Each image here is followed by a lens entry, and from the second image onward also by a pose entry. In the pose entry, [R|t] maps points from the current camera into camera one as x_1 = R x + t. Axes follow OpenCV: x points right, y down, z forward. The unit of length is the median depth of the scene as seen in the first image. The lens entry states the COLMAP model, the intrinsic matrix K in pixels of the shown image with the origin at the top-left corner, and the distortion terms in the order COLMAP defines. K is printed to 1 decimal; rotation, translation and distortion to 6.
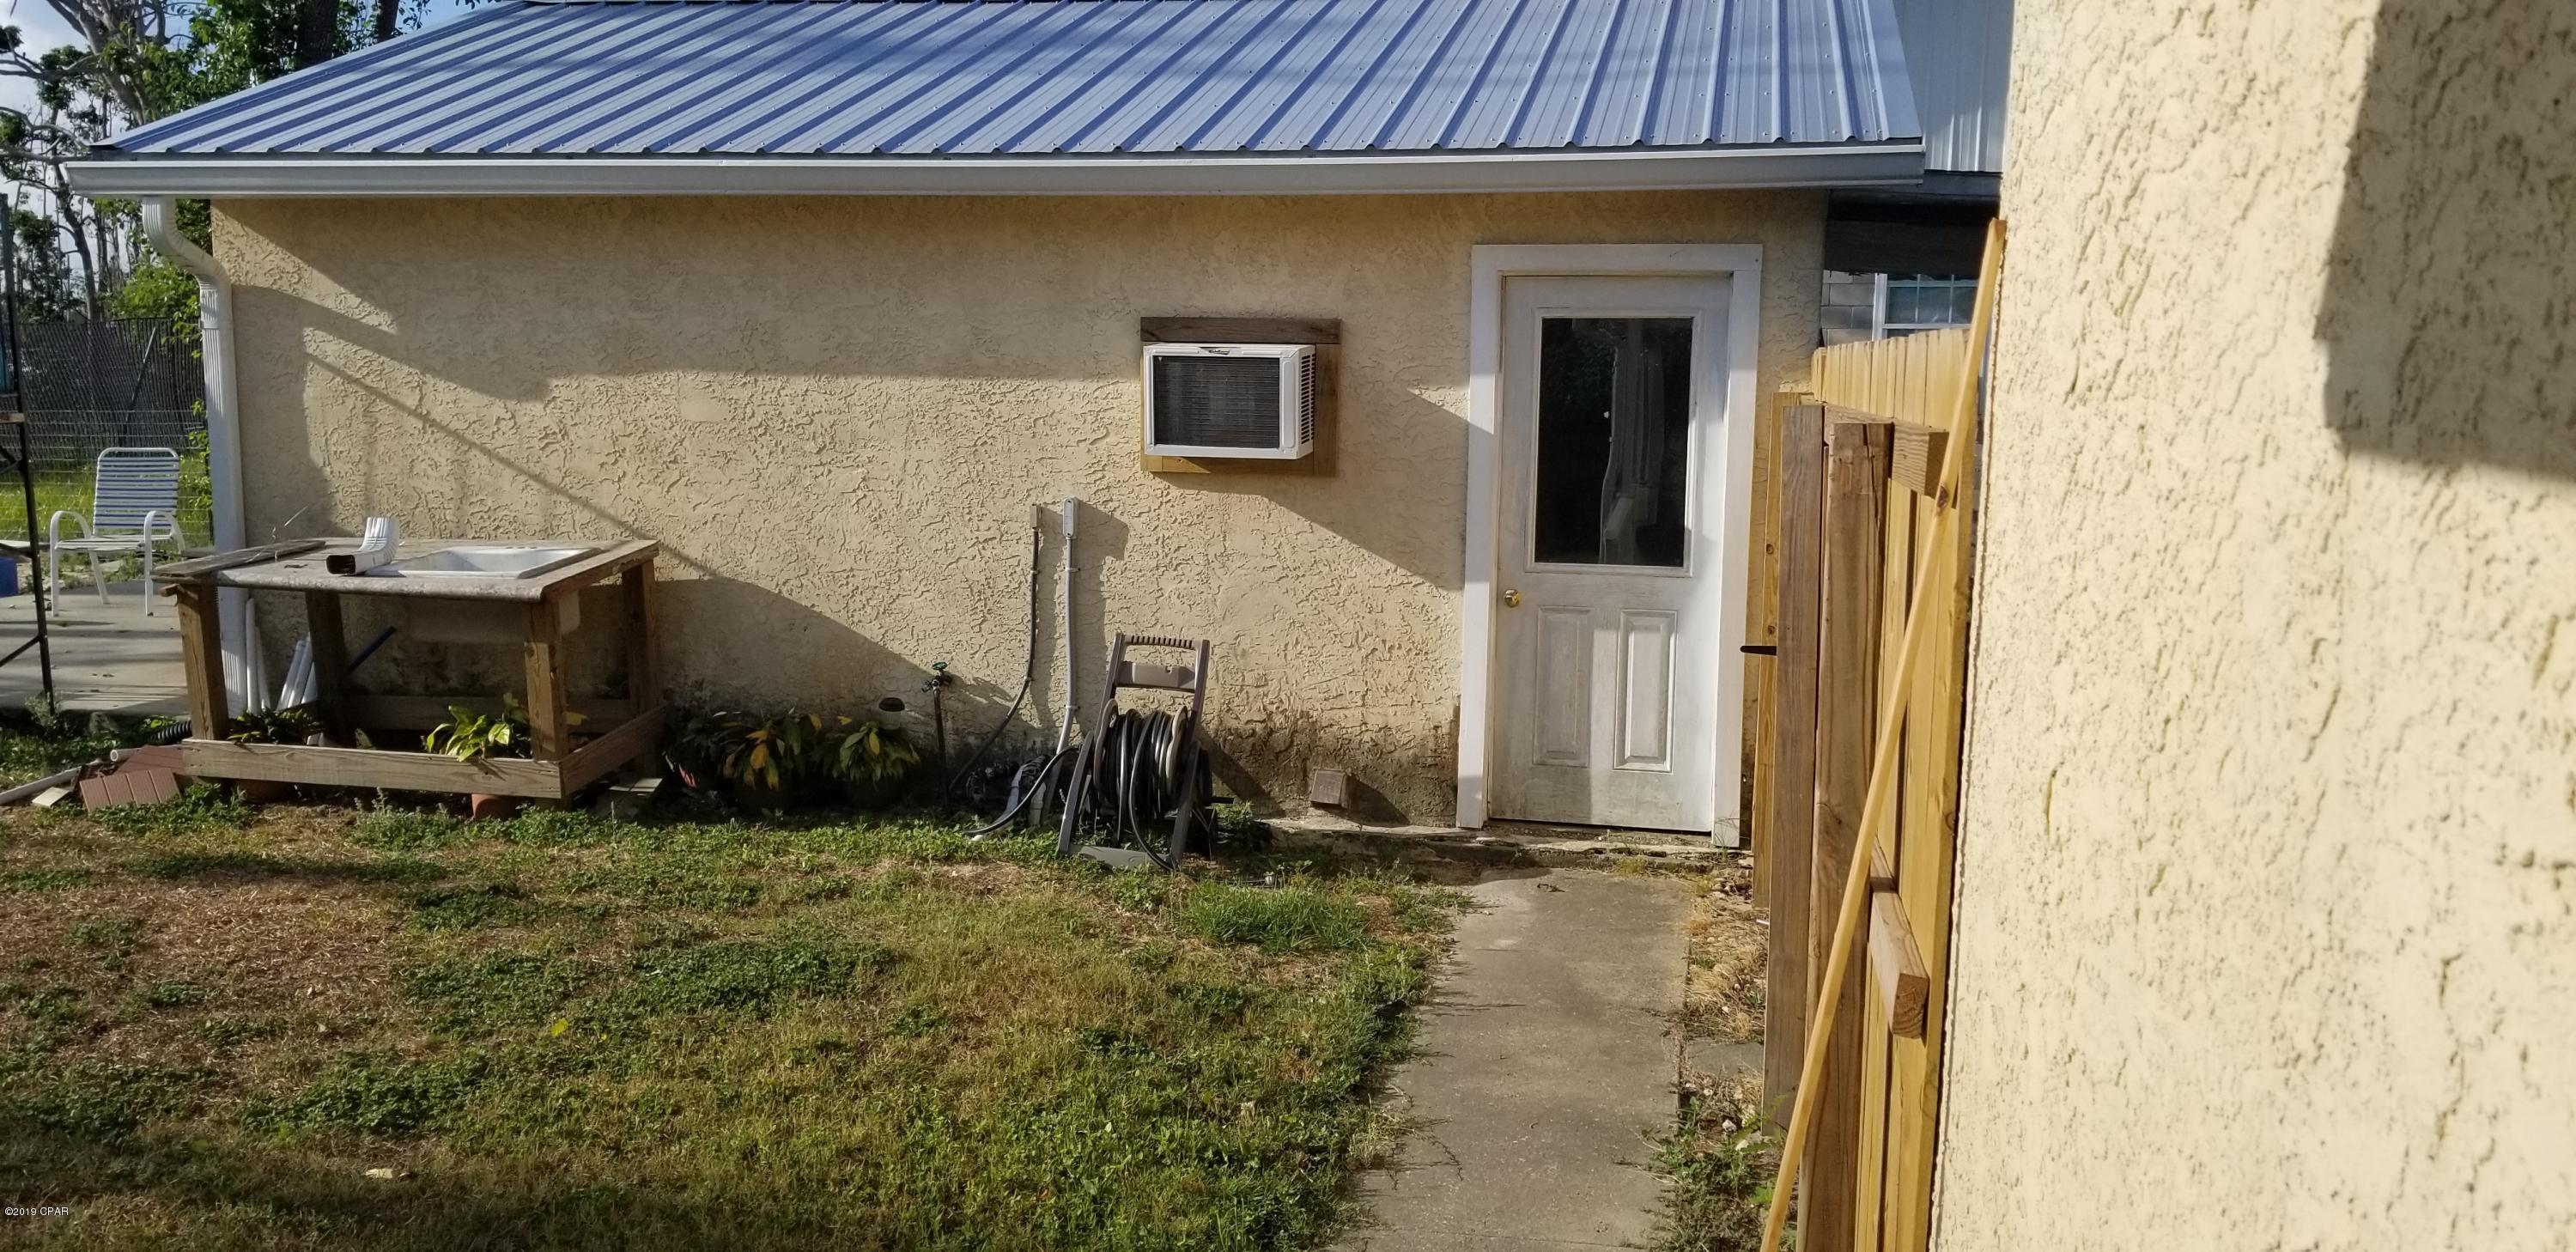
lens RADIAL K [[1993.3, 0, 1395.6], [0, 1993.3, 624.9], [0, 0, 1]] dist [0.032213, -0.065058]
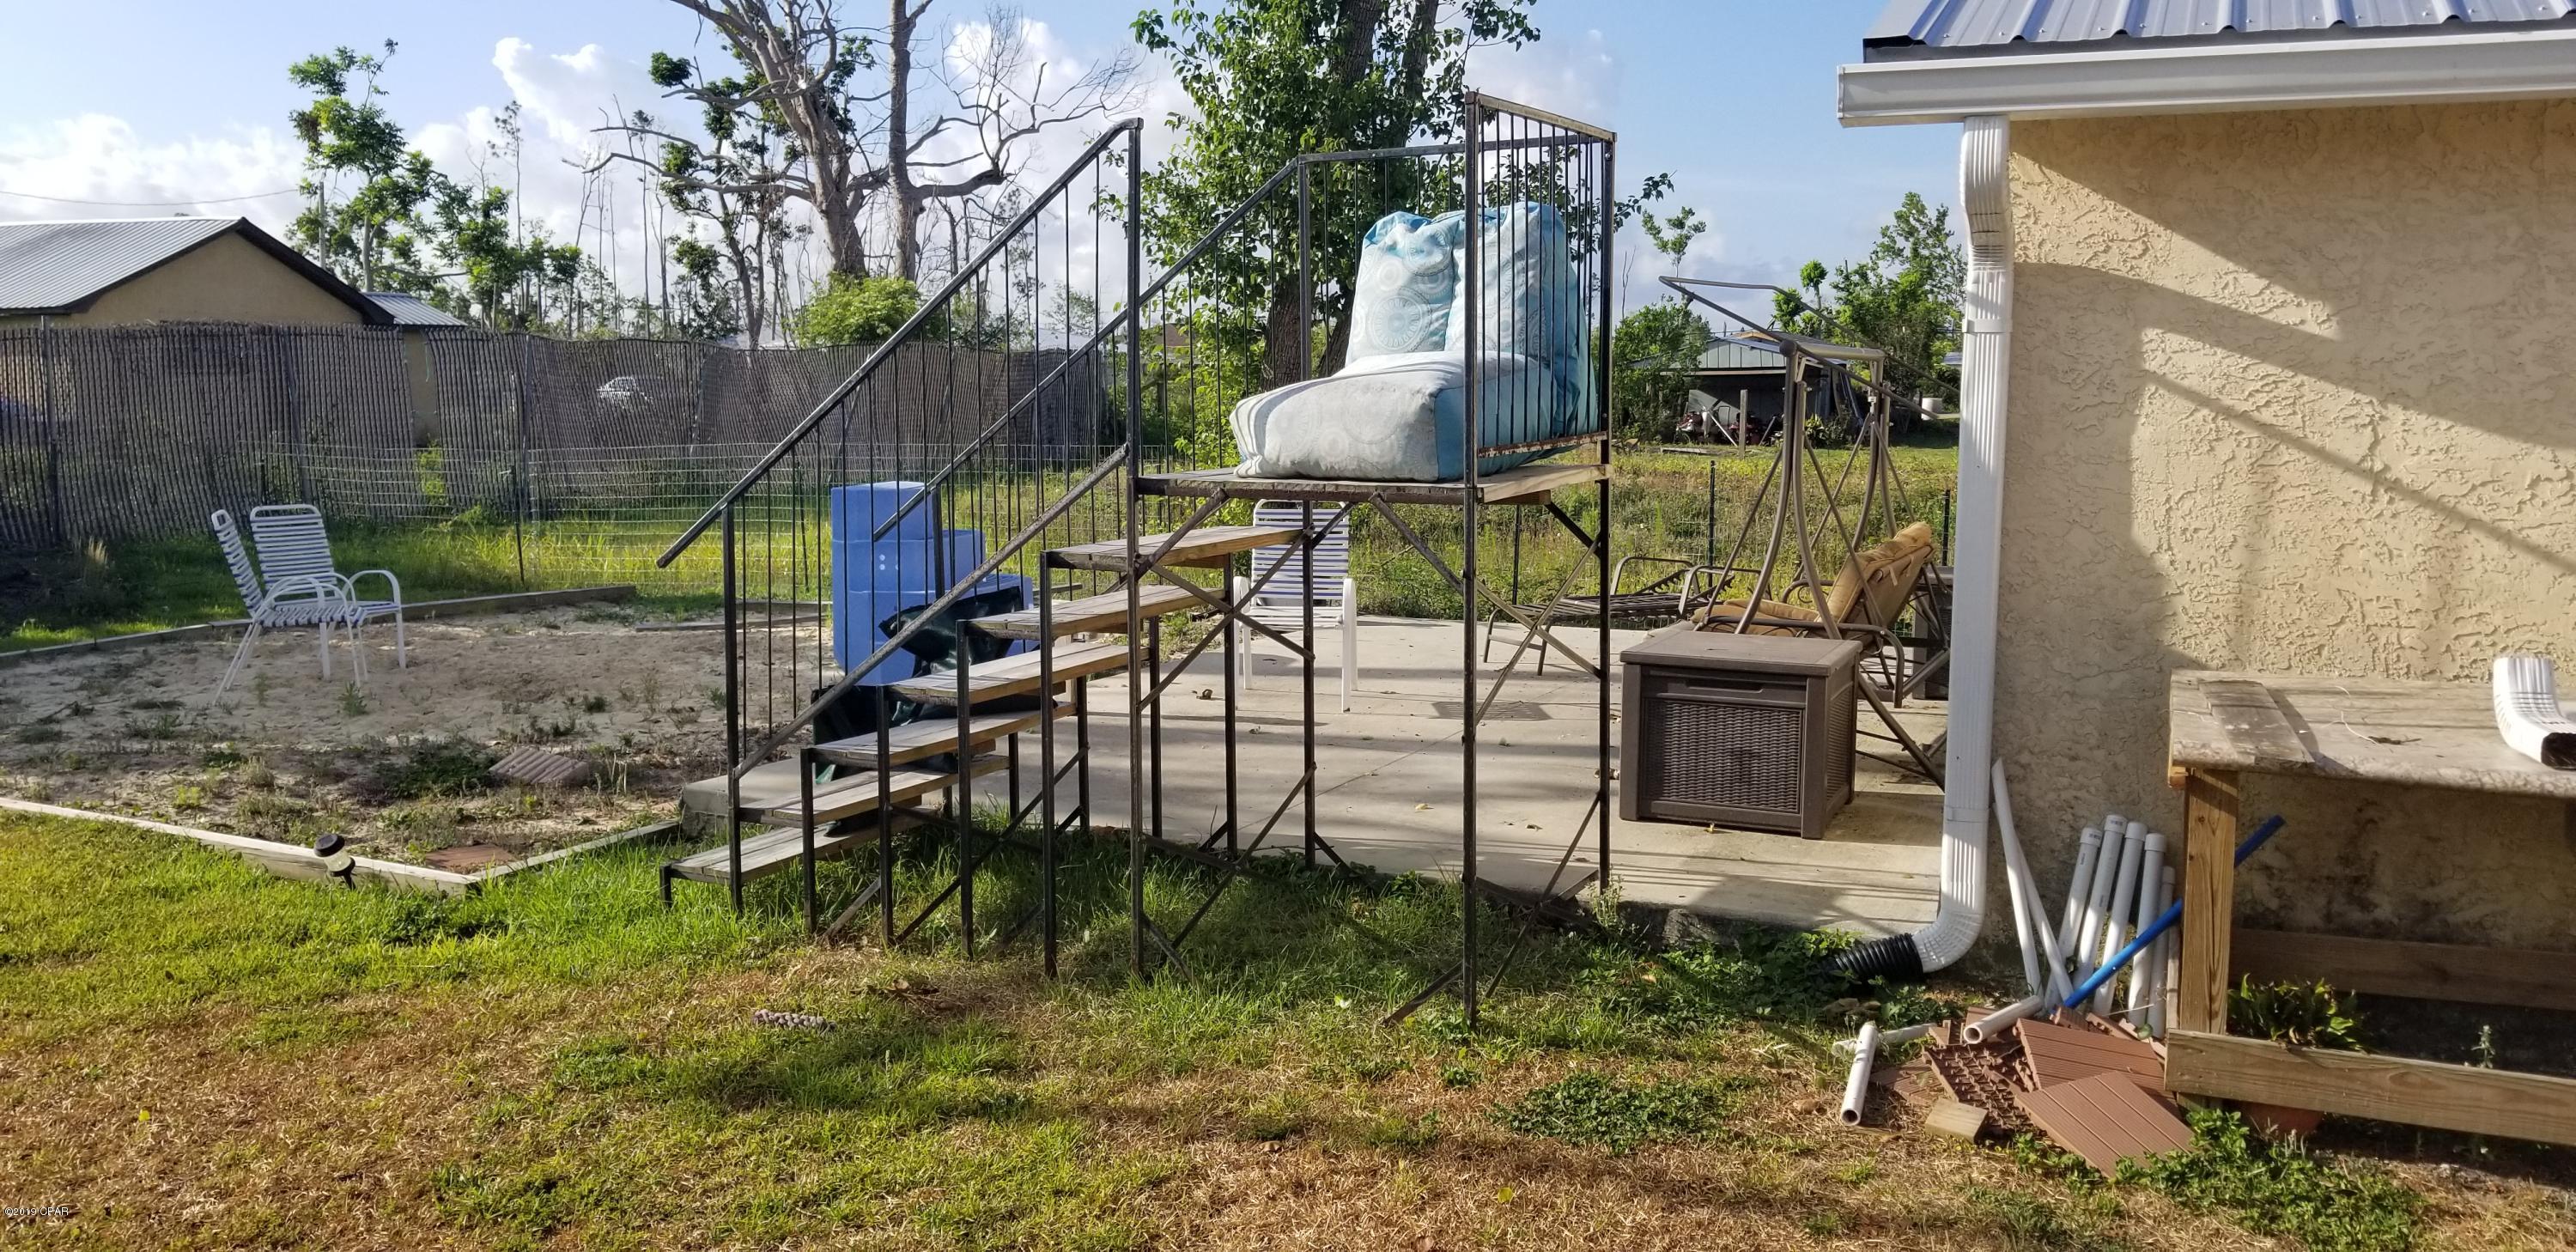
lens RADIAL K [[1993.3, 0, 1273.7], [0, 1993.3, 644.3], [0, 0, 1]] dist [0.032213, -0.065058]
pose [[0.968651, 0.023037, -0.247356, -0.660262], [-0.022320, 0.999735, 0.005701, -0.049190], [0.247422, -0.000001, 0.968908, 0.336284]]
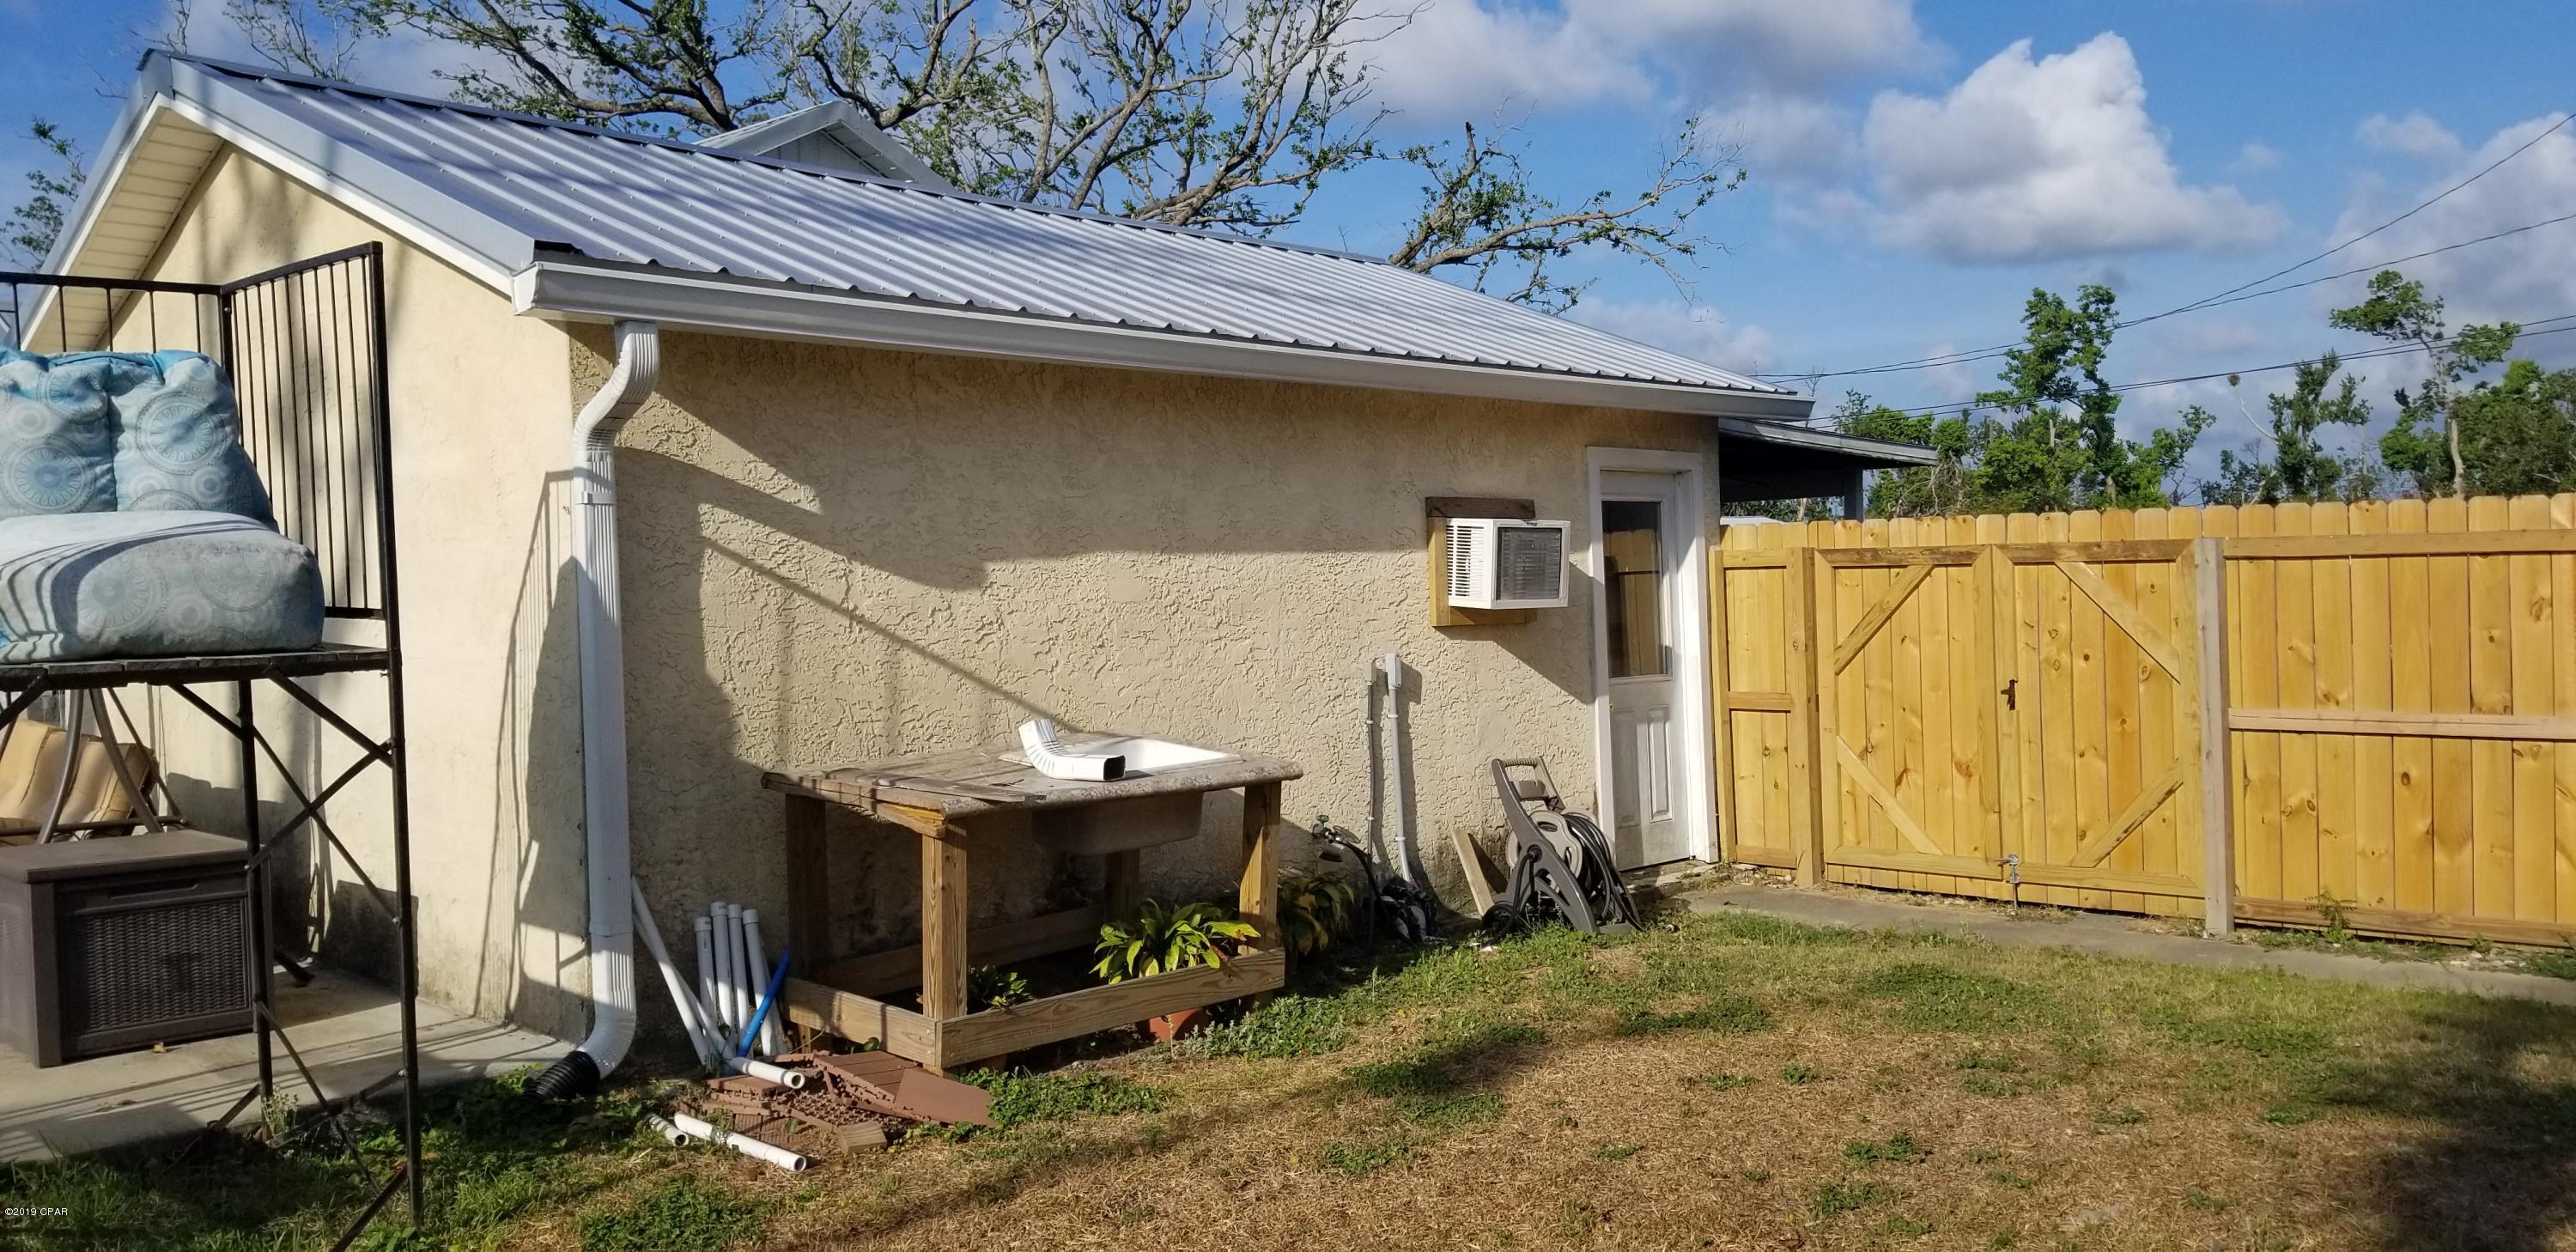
lens RADIAL K [[1993.3, 0, 1297.6], [0, 1993.3, 622.1], [0, 0, 1]] dist [0.032213, -0.065058]
pose [[0.529964, -0.044451, 0.846855, -1.089616], [0.131865, 0.990798, -0.030516, -0.050920], [-0.837705, 0.127843, 0.530948, 0.412393]]
